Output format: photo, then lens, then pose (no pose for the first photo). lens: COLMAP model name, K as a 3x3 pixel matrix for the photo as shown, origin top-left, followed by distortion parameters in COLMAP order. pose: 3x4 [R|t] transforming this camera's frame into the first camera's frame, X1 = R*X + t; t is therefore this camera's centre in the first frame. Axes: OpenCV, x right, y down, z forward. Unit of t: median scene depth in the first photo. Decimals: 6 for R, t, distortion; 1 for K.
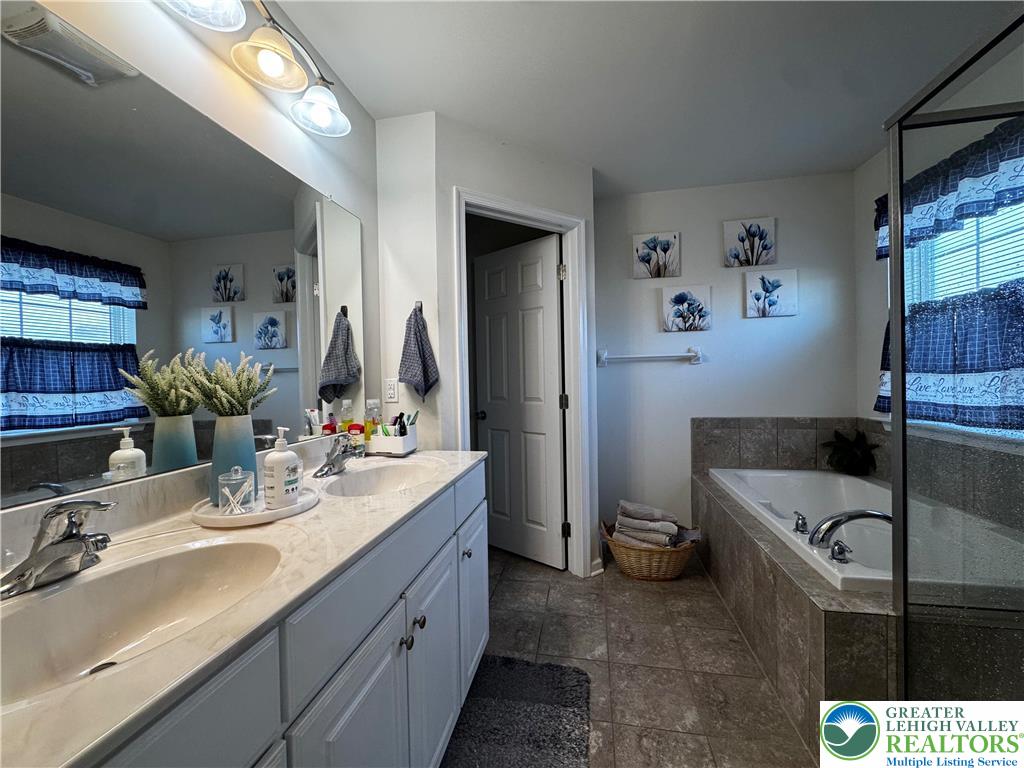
lens RADIAL K [[405.9, 0, 514.3], [0, 405.9, 381.7], [0, 0, 1]] dist [-0.004143, 0.000150]
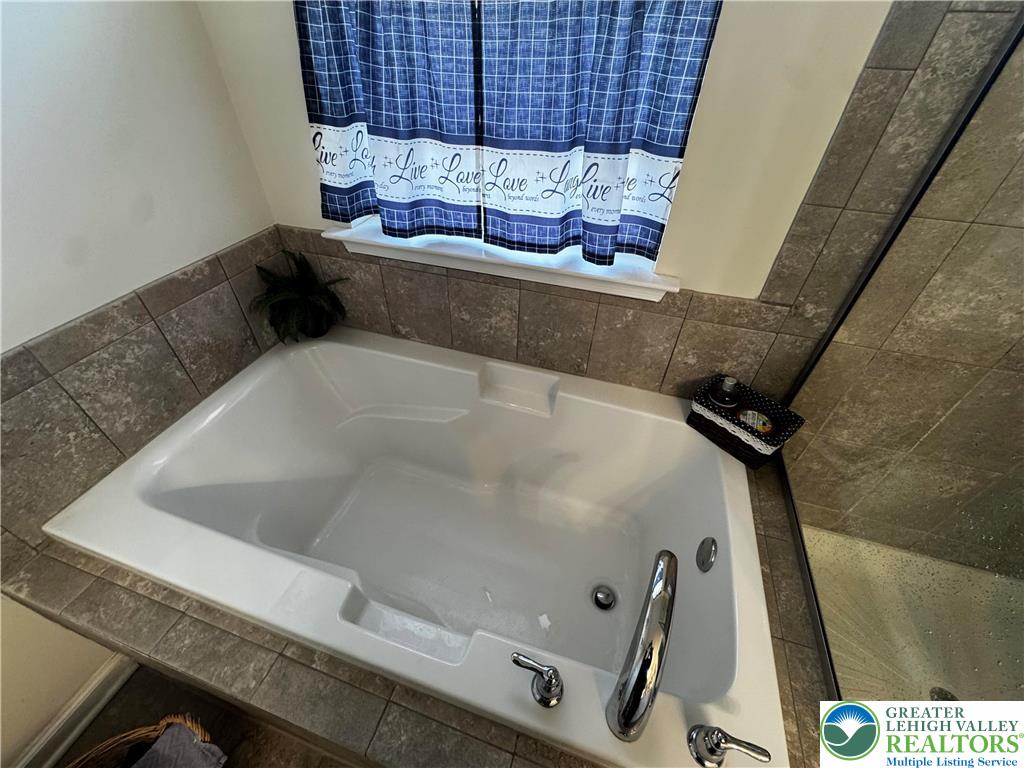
lens RADIAL K [[405.9, 0, 512.0], [0, 405.9, 379.9], [0, 0, 1]] dist [-0.004143, 0.000150]
pose [[0.108131, -0.631136, 0.768098, 0.413667], [-0.009868, 0.771909, 0.635656, -0.094922], [-0.994088, -0.076313, 0.077239, 0.726504]]
